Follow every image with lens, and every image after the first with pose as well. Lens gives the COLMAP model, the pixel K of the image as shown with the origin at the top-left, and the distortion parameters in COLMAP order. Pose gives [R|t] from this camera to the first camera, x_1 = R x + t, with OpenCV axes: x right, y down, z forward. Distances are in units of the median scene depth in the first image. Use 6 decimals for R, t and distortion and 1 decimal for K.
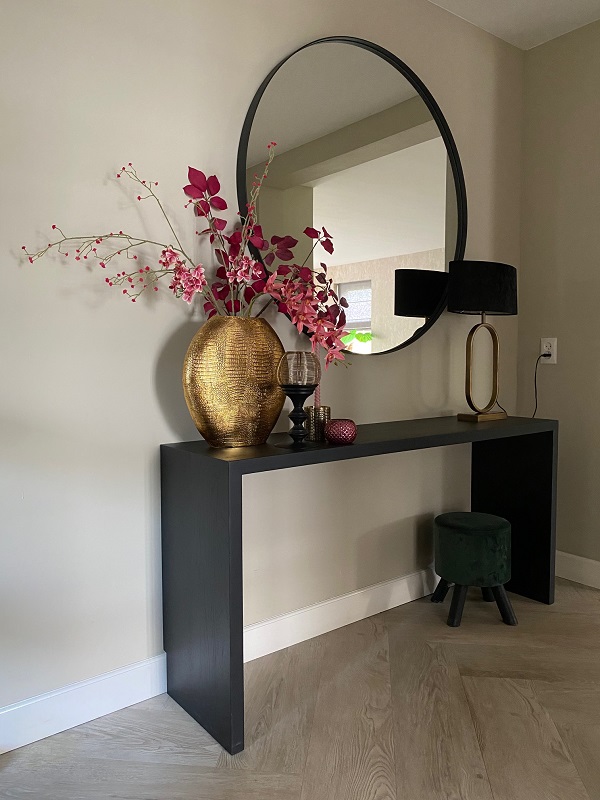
lens RADIAL K [[607.2, 0, 297.3], [0, 607.2, 404.0], [0, 0, 1]] dist [0.028173, -0.023060]
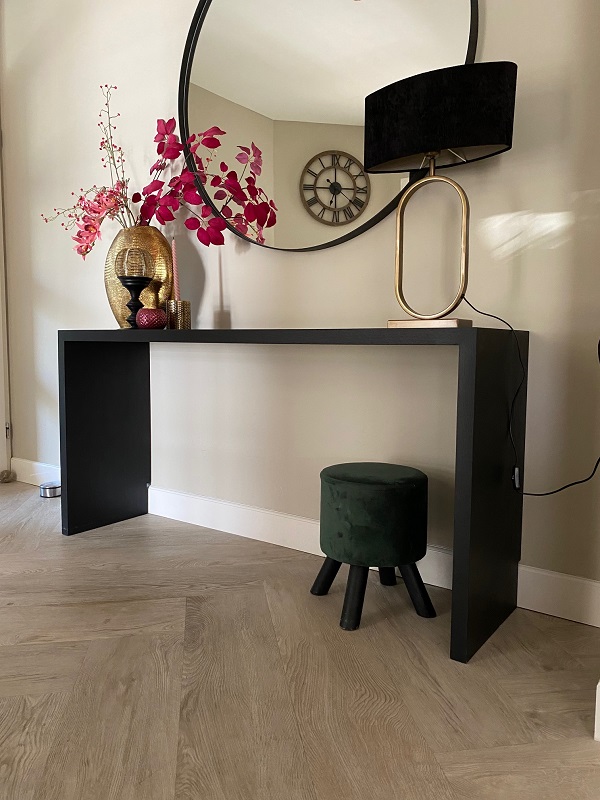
lens RADIAL K [[607.2, 0, 298.6], [0, 607.2, 396.0], [0, 0, 1]] dist [0.028173, -0.023060]
pose [[0.283088, 0.093533, -0.954522, 1.198314], [-0.078917, 0.994130, 0.074009, 0.079054], [0.955841, 0.054377, 0.288808, 0.932485]]
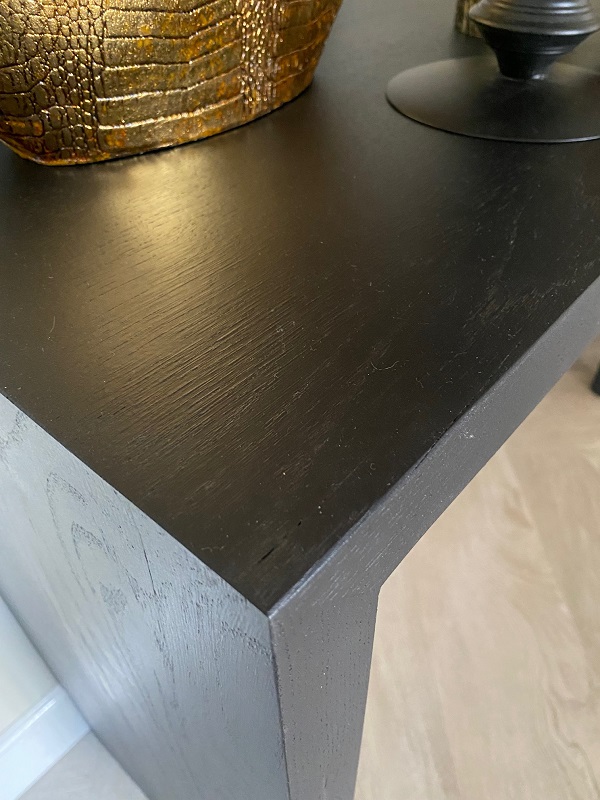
lens RADIAL K [[607.2, 0, 300.6], [0, 607.2, 394.7], [0, 0, 1]] dist [0.028173, -0.023060]
pose [[0.982802, -0.136377, 0.124506, -0.093253], [0.028568, 0.778405, 0.627112, 0.022571], [-0.182440, -0.612770, 0.768914, 0.790949]]
